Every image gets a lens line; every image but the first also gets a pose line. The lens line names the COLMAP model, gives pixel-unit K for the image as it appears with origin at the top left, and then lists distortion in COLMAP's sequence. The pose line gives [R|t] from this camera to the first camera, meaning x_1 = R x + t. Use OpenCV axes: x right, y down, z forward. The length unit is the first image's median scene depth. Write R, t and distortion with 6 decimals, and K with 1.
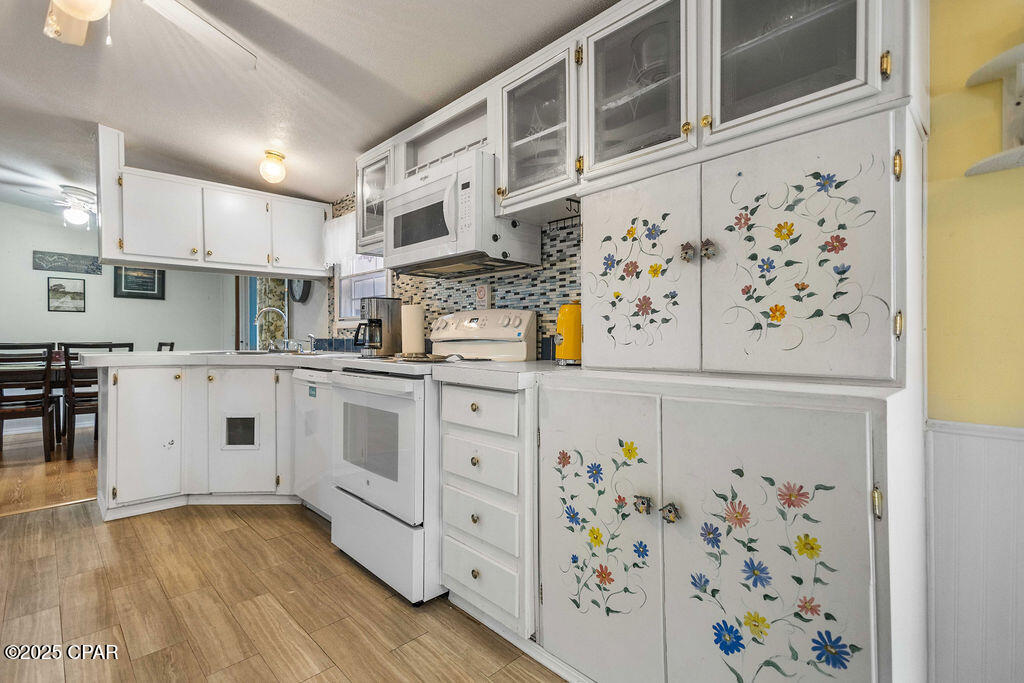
lens RADIAL K [[476.7, 0, 517.5], [0, 476.7, 341.3], [0, 0, 1]] dist [0.012203, -0.003276]
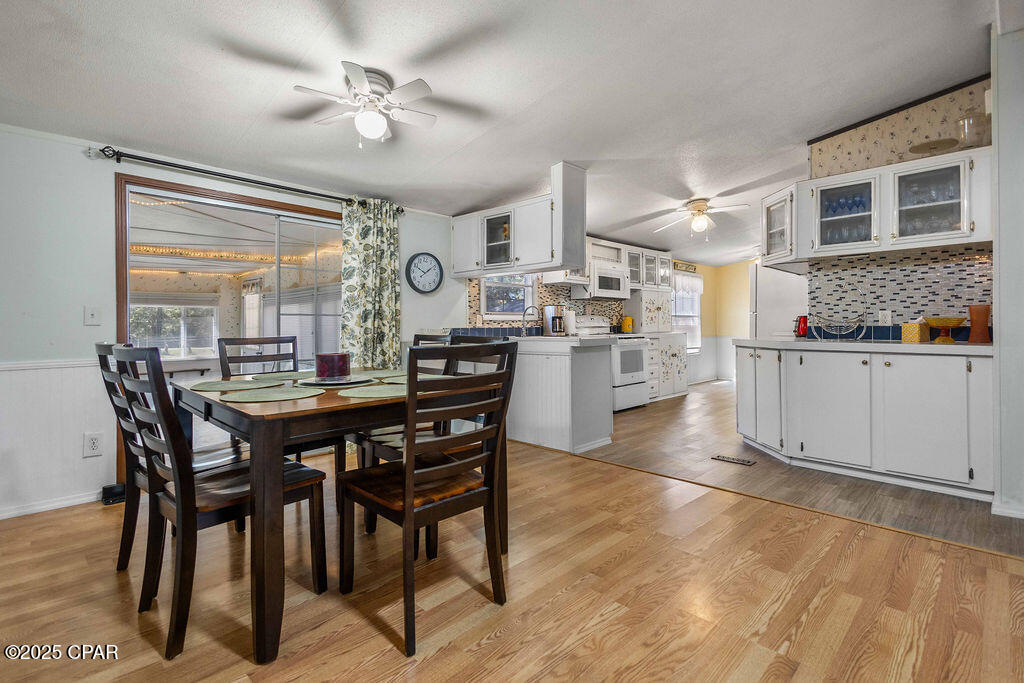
lens RADIAL K [[476.7, 0, 525.9], [0, 476.7, 326.3], [0, 0, 1]] dist [0.012203, -0.003276]
pose [[-0.031348, 0.000693, 0.999508, -3.316456], [0.016295, 0.999867, -0.000182, -0.014611], [-0.999376, 0.016282, -0.031355, 1.822512]]
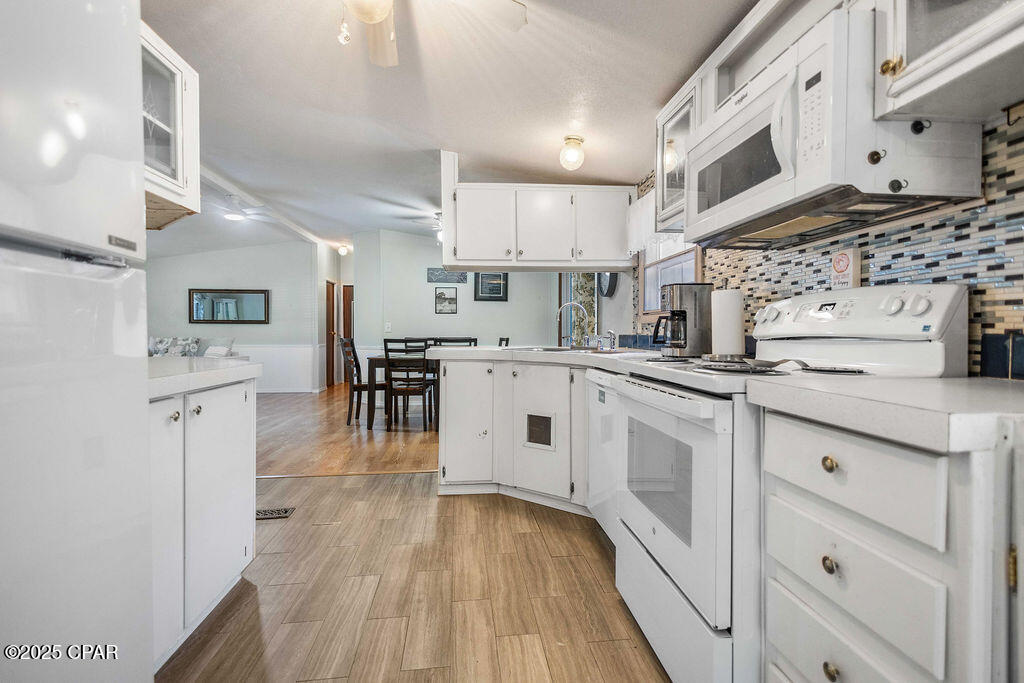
lens RADIAL K [[476.7, 0, 509.3], [0, 476.7, 335.3], [0, 0, 1]] dist [0.012203, -0.003276]
pose [[0.781653, 0.002703, -0.623708, -0.030783], [-0.005536, 0.999981, -0.002604, -0.002721], [0.623689, 0.005488, 0.781653, 0.302071]]
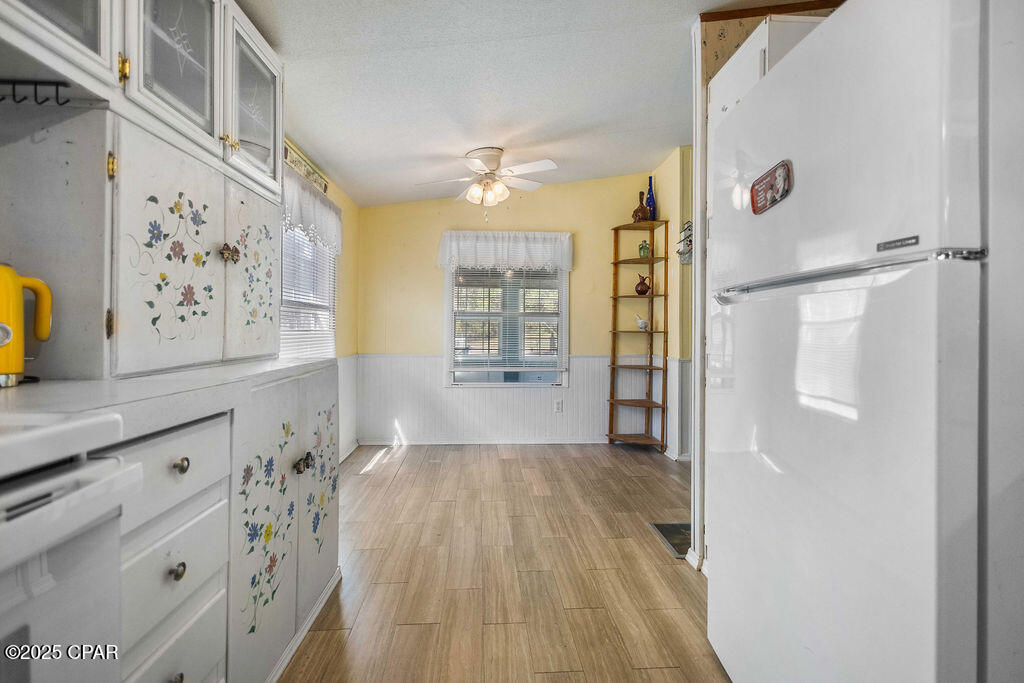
lens RADIAL K [[476.7, 0, 512.4], [0, 476.7, 322.8], [0, 0, 1]] dist [0.012203, -0.003276]
pose [[-0.758197, 0.009006, 0.651964, -0.603275], [0.003330, 0.999945, -0.009940, -0.009164], [-0.652017, -0.005366, -0.758185, 0.992313]]
